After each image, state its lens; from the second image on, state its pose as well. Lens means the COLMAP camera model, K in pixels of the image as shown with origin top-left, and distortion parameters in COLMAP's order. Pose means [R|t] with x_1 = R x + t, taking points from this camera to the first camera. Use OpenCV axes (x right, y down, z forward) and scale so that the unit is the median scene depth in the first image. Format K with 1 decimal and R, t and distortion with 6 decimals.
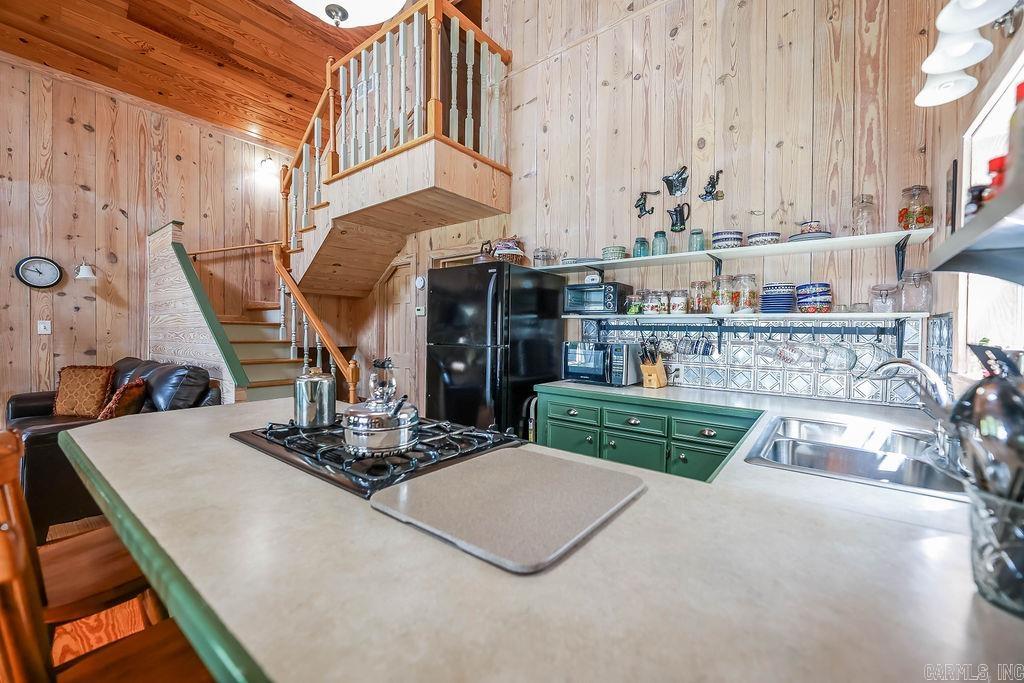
lens RADIAL K [[406.8, 0, 513.8], [0, 406.8, 340.2], [0, 0, 1]] dist [0.002321, -0.004511]
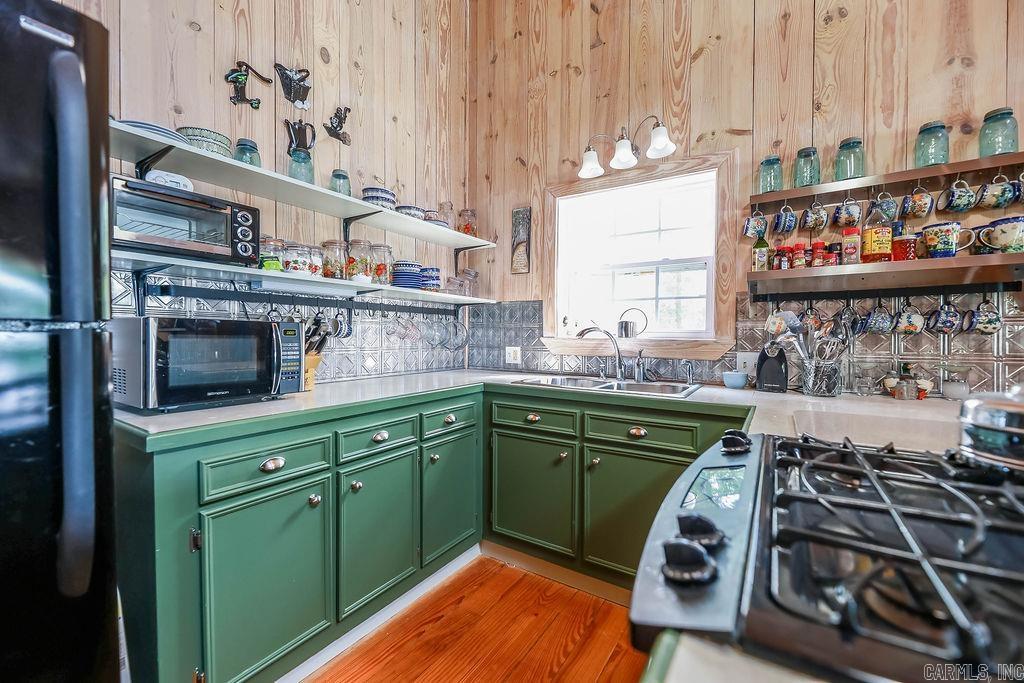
lens RADIAL K [[411.4, 0, 512.8], [0, 411.4, 340.3], [0, 0, 1]] dist [-0.001304, -0.003376]
pose [[-0.082230, -0.032082, 0.996097, -0.269410], [0.014069, 0.999345, 0.033348, 0.015882], [-0.996514, 0.016756, -0.081724, 0.583260]]
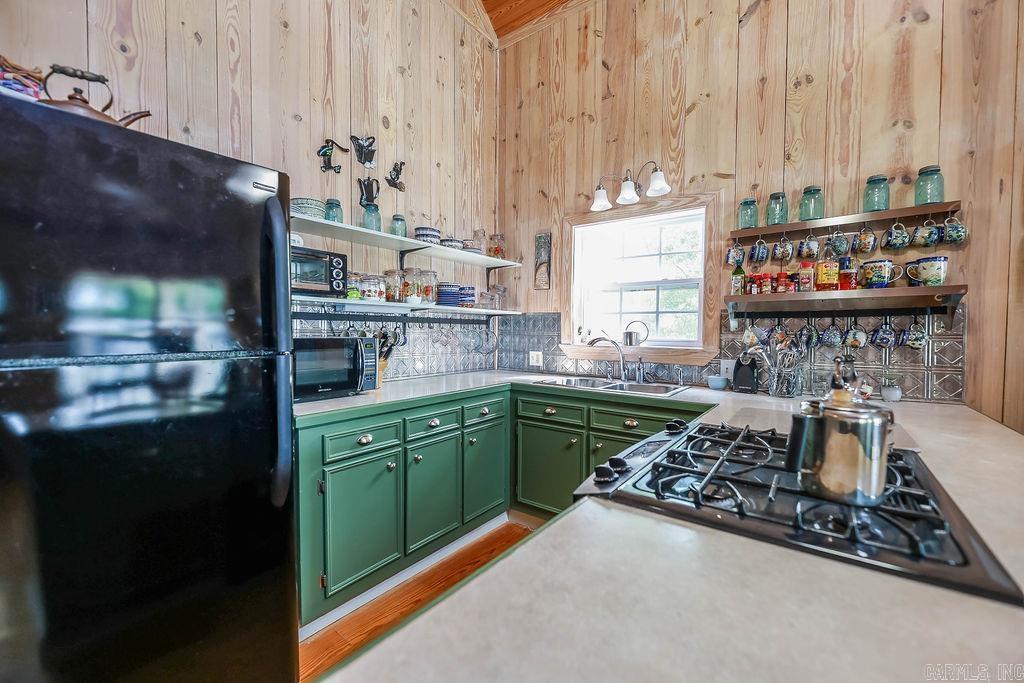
lens RADIAL K [[412.2, 0, 512.0], [0, 412.2, 341.5], [0, 0, 1]] dist [0.001645, -0.004021]
pose [[-0.013779, -0.045955, 0.998848, -0.418699], [0.013996, 0.998837, 0.046148, -0.012779], [-0.999807, 0.014616, -0.013120, 0.584311]]
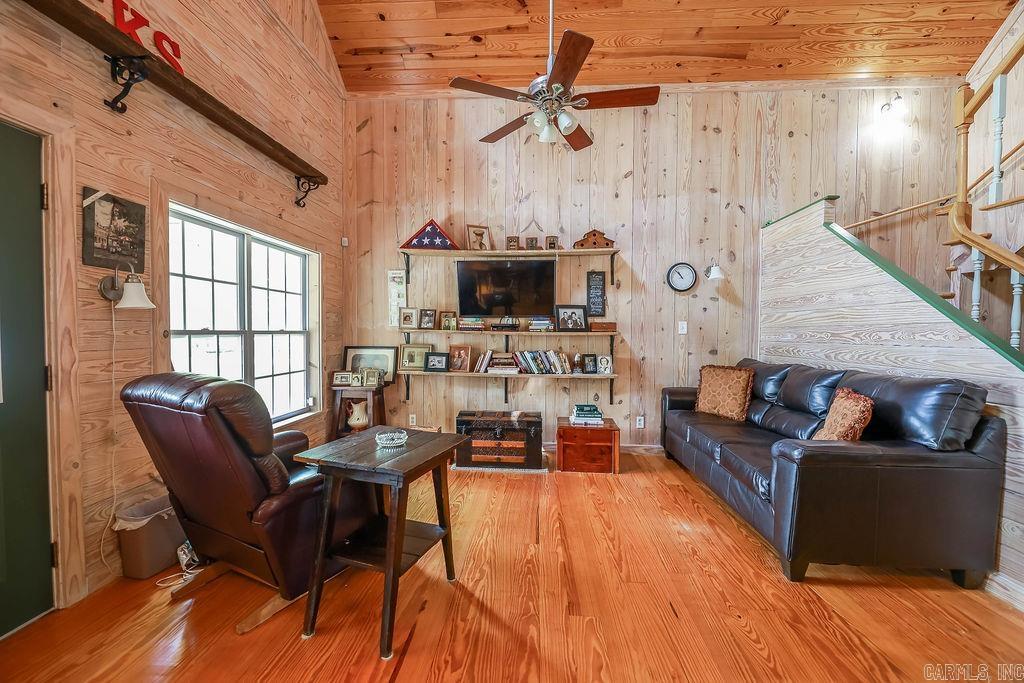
lens RADIAL K [[412.2, 0, 512.0], [0, 412.2, 341.5], [0, 0, 1]] dist [0.001645, -0.004021]
pose [[0.557568, 0.013823, -0.830016, -0.555099], [-0.016263, 0.999851, 0.005726, 0.006989], [0.829972, 0.010306, 0.557710, 0.006782]]
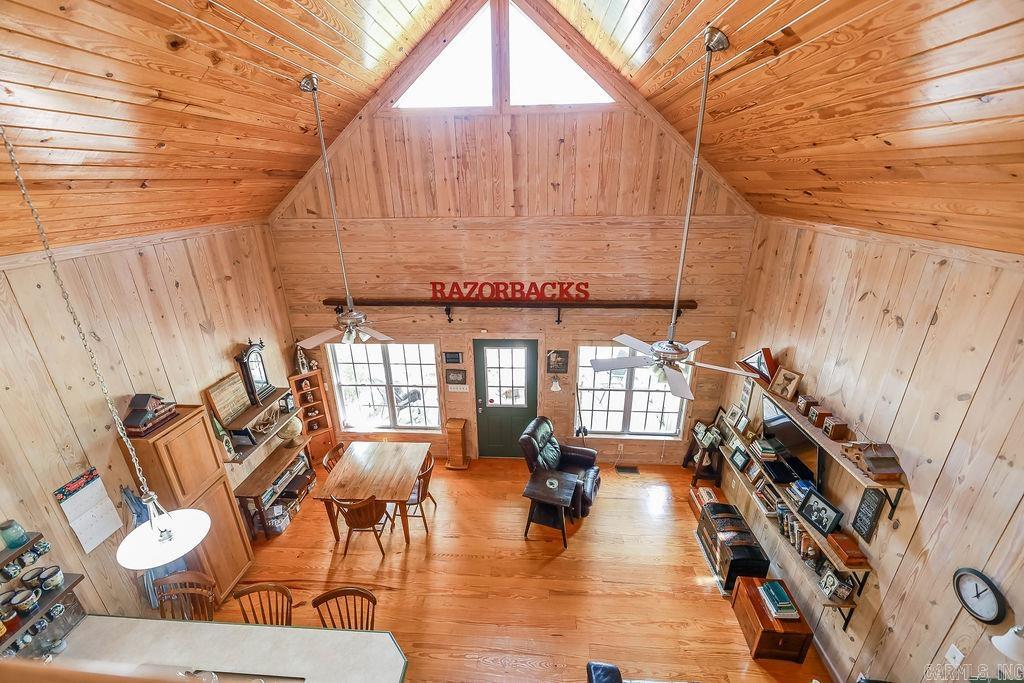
lens RADIAL K [[412.2, 0, 512.0], [0, 412.2, 341.5], [0, 0, 1]] dist [0.001645, -0.004021]
pose [[-0.831614, 0.199819, -0.518161, -0.331613], [-0.007481, 0.928912, 0.370224, -0.849010], [0.555304, 0.311760, -0.771001, 1.053537]]
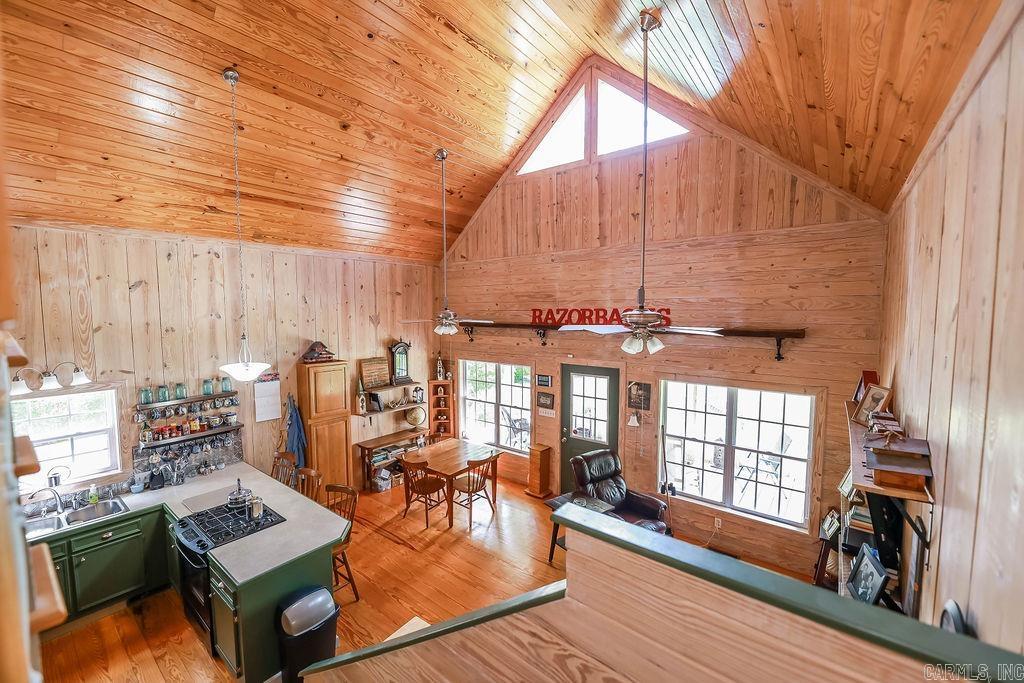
lens RADIAL K [[412.2, 0, 512.0], [0, 412.2, 341.5], [0, 0, 1]] dist [0.001645, -0.004021]
pose [[-0.999875, -0.010964, 0.011356, -0.886023], [-0.009849, 0.995524, 0.093990, -0.490237], [-0.012335, 0.093867, -0.995508, 1.436820]]
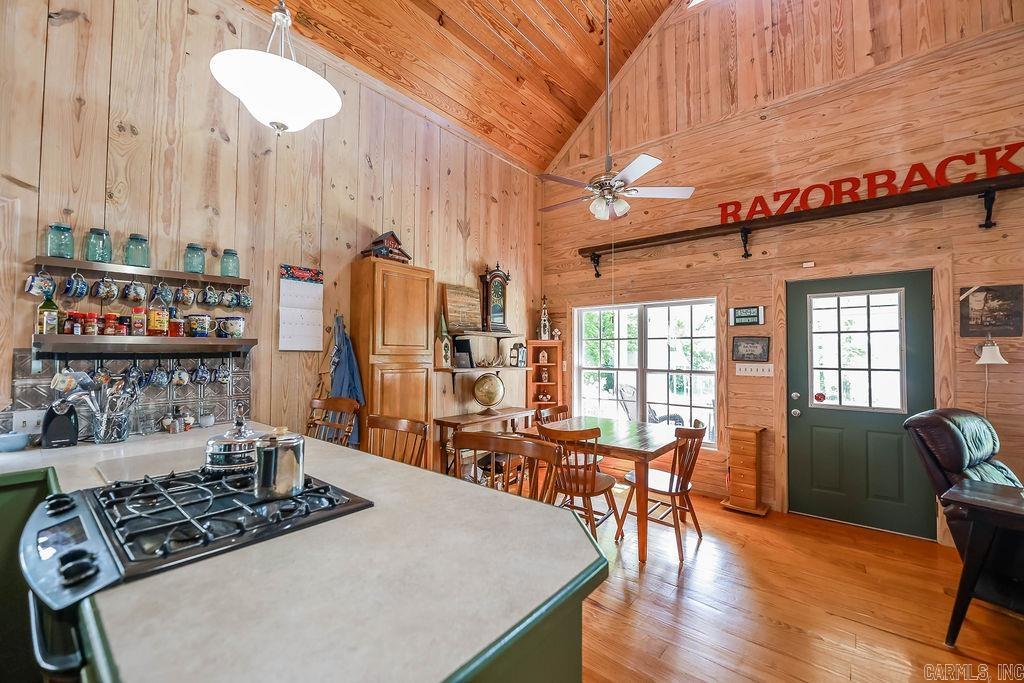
lens RADIAL K [[413.1, 0, 505.6], [0, 413.1, 343.7], [0, 0, 1]] dist [0.000229, -0.002995]
pose [[-0.998874, -0.017632, 0.044045, -0.404927], [-0.017914, 0.999821, -0.006007, -0.046134], [-0.043932, -0.006790, -0.999011, 0.749078]]
